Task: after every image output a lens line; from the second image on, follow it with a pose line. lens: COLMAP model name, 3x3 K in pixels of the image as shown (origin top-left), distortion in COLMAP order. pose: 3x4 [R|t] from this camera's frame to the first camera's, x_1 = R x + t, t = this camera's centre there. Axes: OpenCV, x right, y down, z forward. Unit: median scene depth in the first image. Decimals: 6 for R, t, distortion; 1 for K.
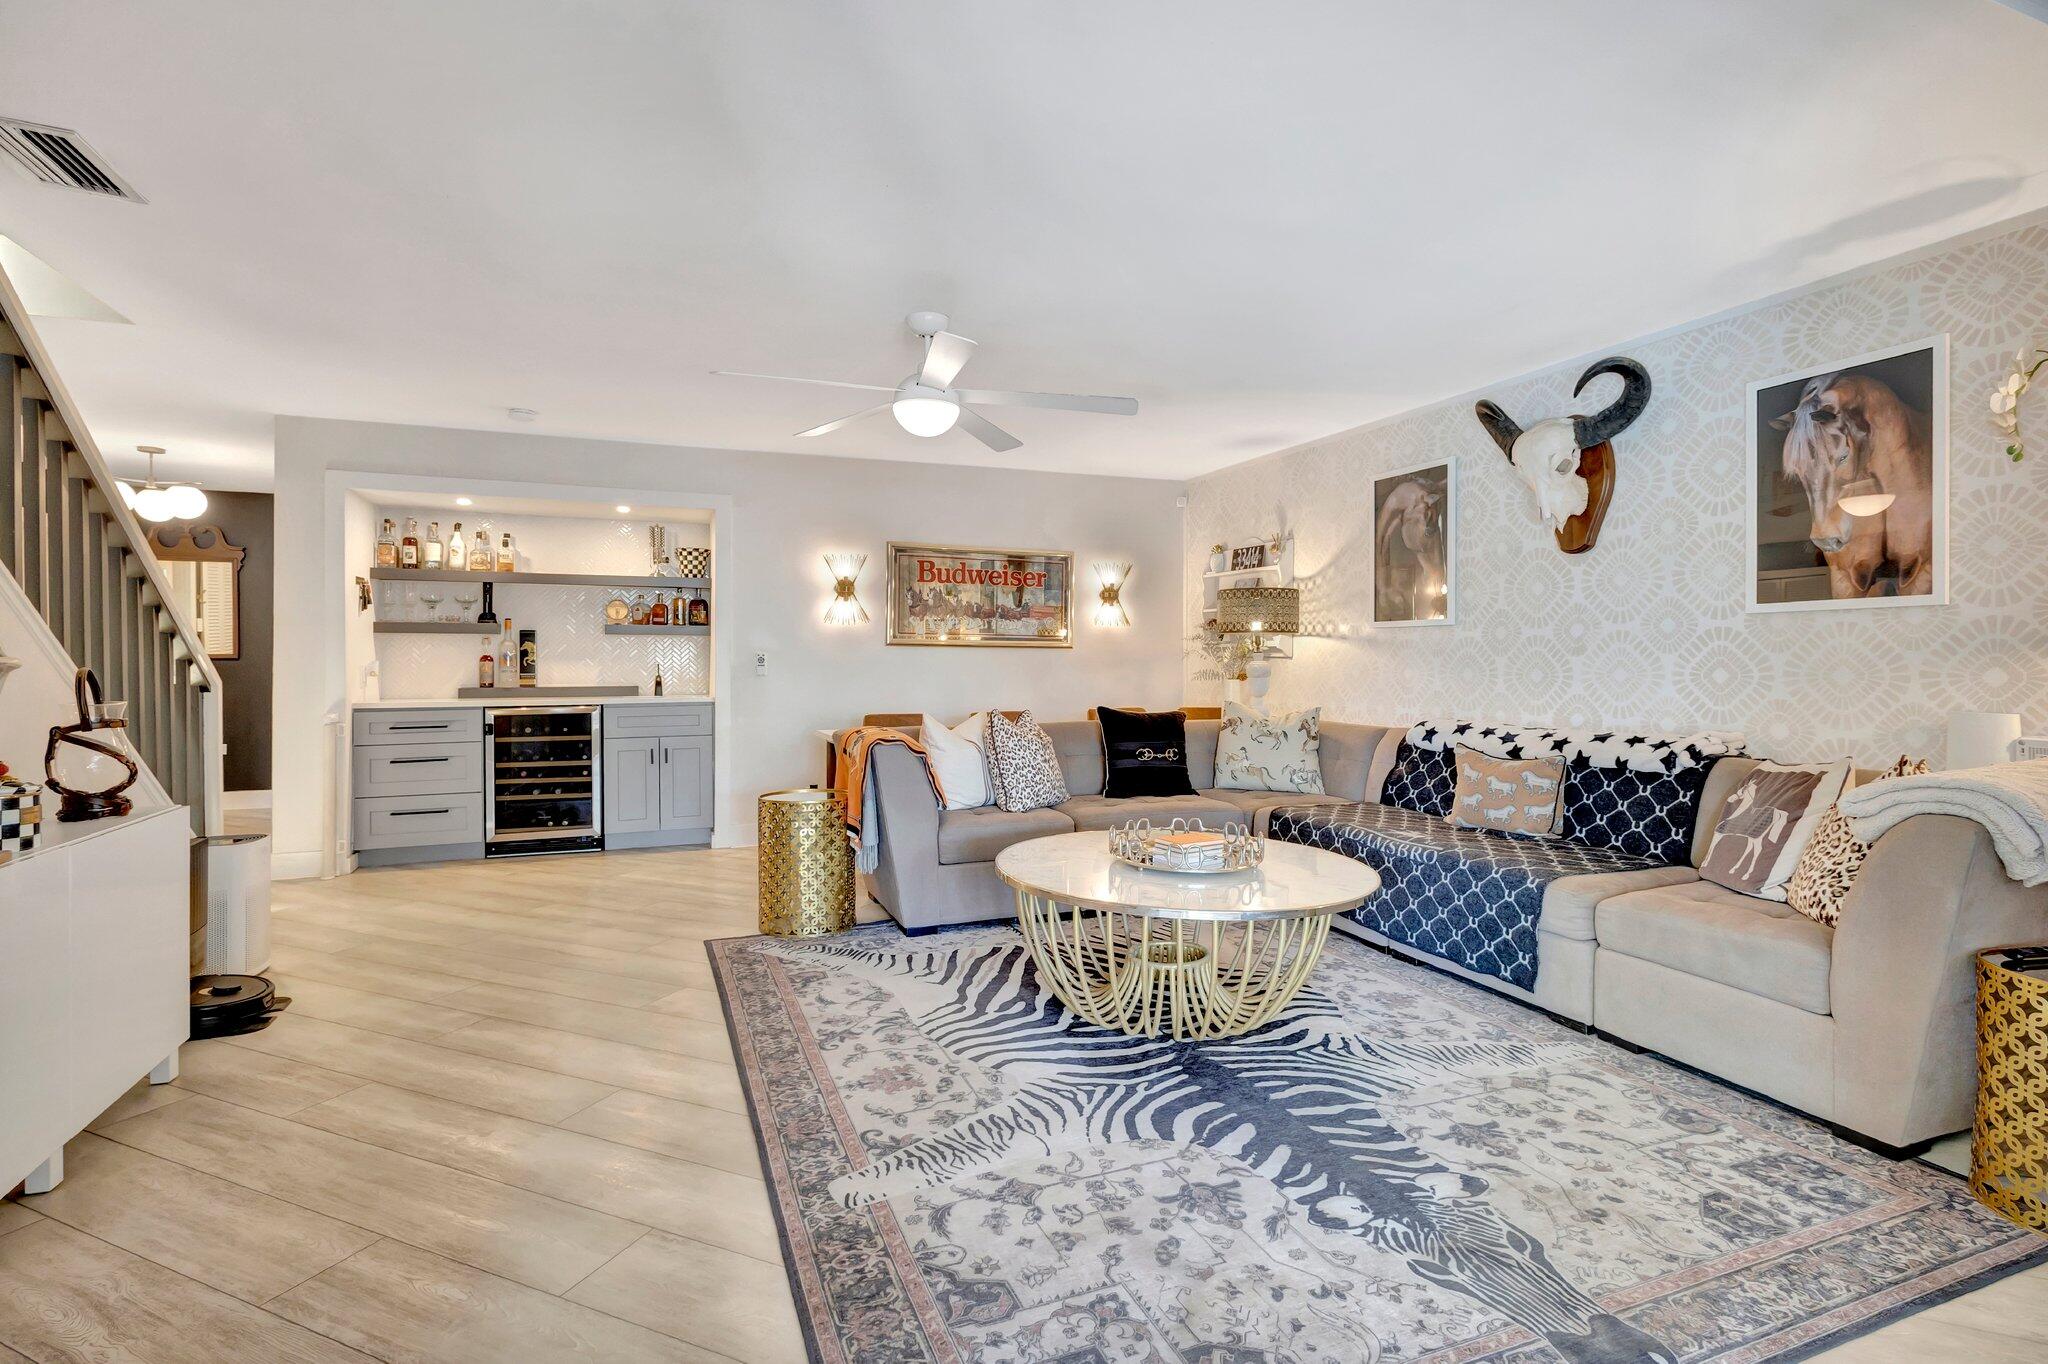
lens RADIAL K [[988.6, 0, 1028.2], [0, 988.6, 667.8], [0, 0, 1]] dist [0.002981, 0.000444]
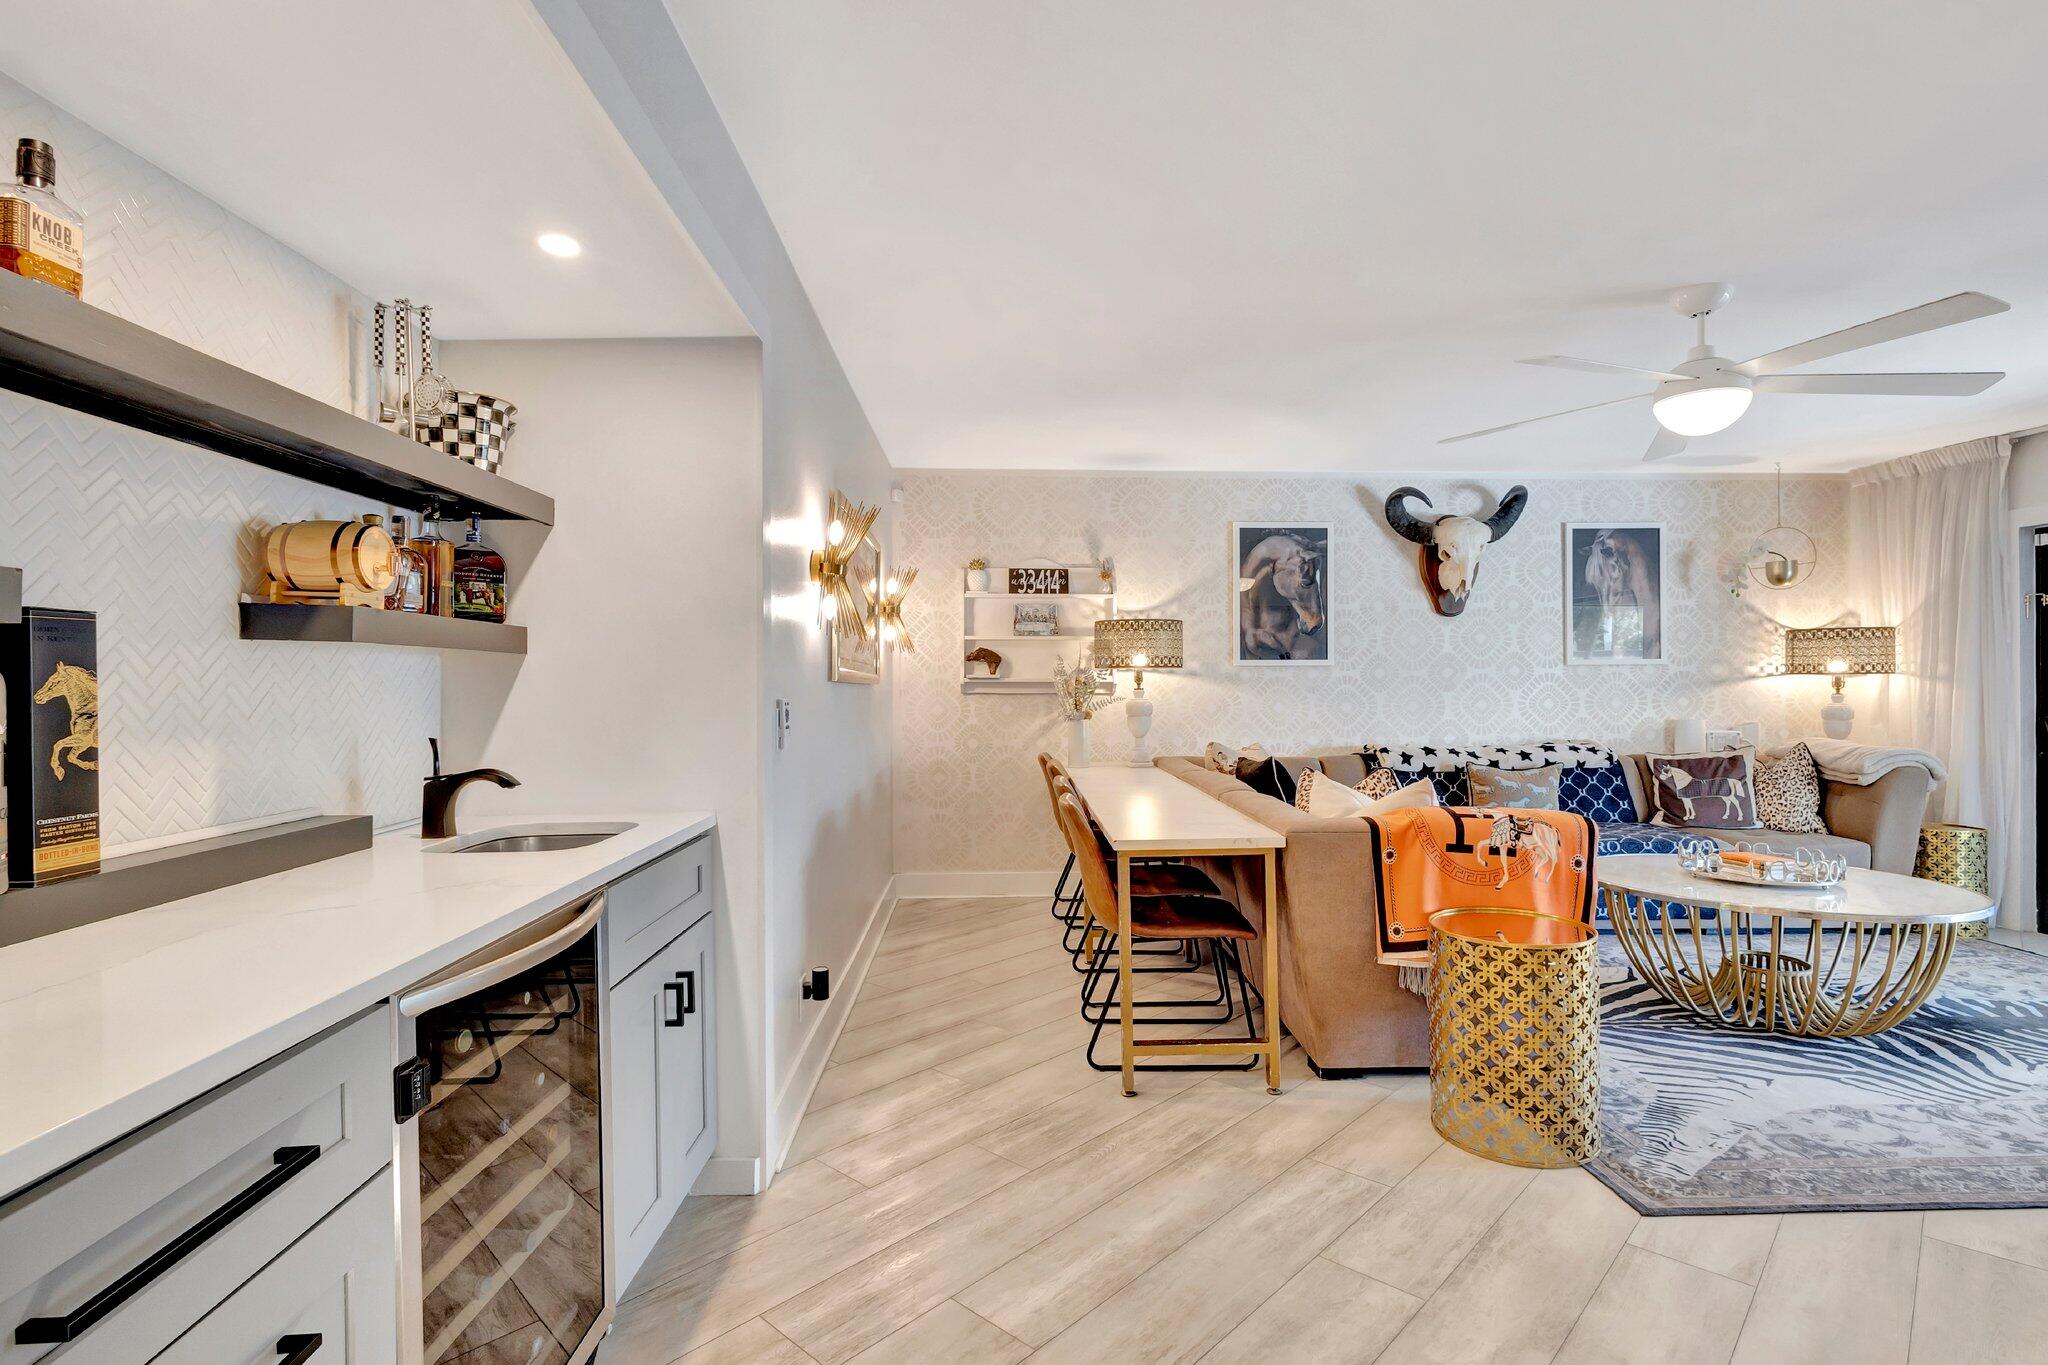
lens RADIAL K [[988.6, 0, 1032.1], [0, 988.6, 686.1], [0, 0, 1]] dist [0.002981, 0.000444]
pose [[0.346634, -0.005248, 0.937986, -1.014052], [0.012156, 0.999926, 0.001102, -0.030753], [-0.937922, 0.011020, 0.346672, 1.171826]]
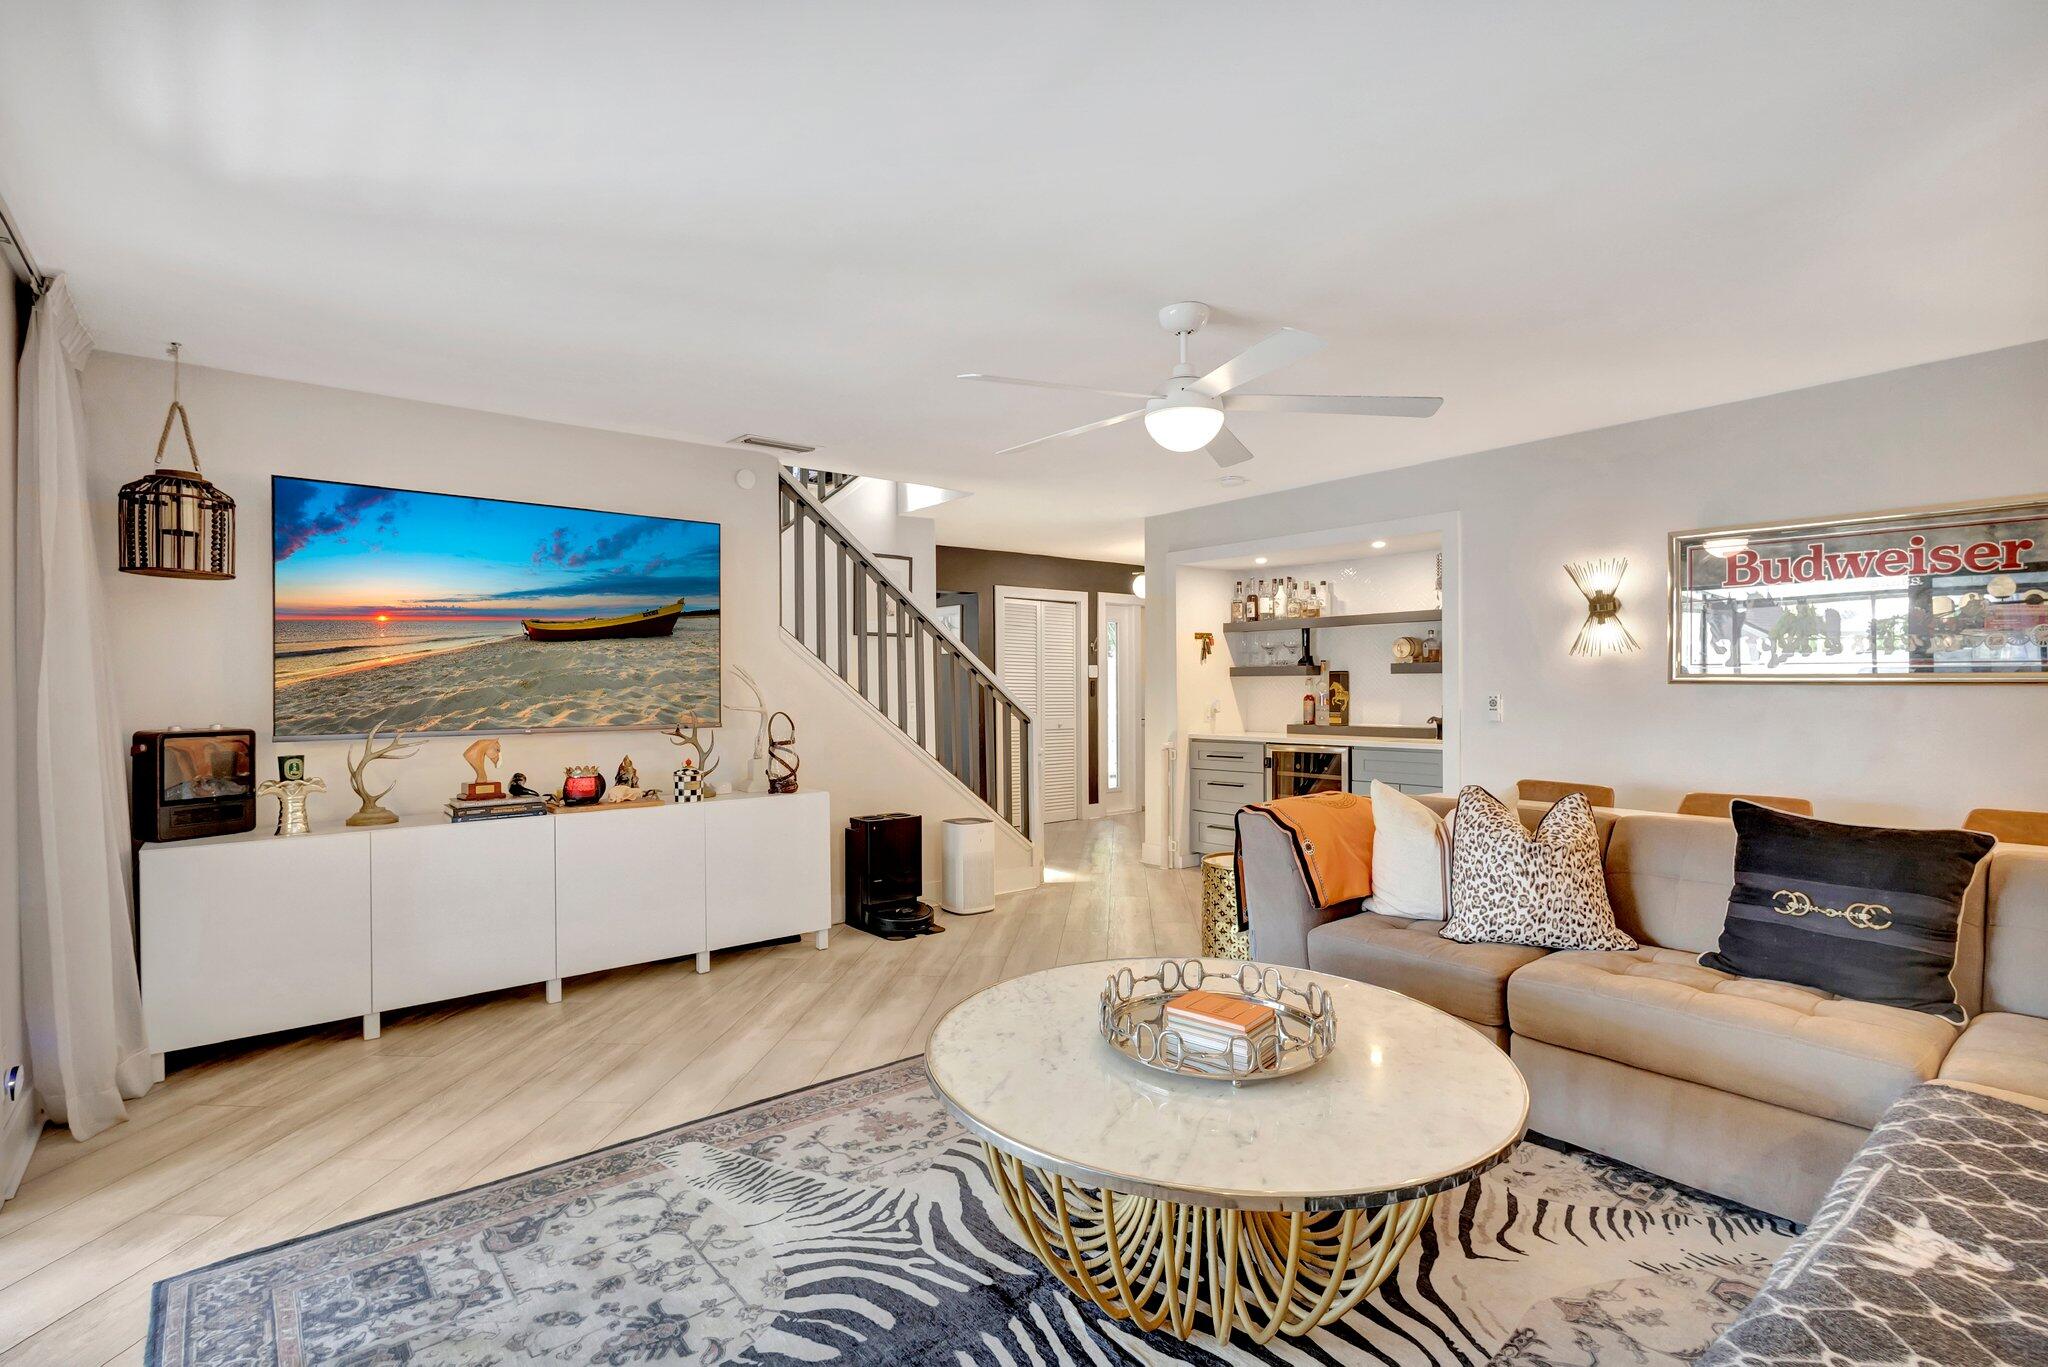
lens RADIAL K [[988.6, 0, 1012.3], [0, 988.6, 694.2], [0, 0, 1]] dist [0.002981, 0.000444]
pose [[0.283396, 0.005891, -0.958985, 0.642253], [-0.002442, 0.999982, 0.005421, -0.029624], [0.959000, 0.000805, 0.283405, 0.598001]]
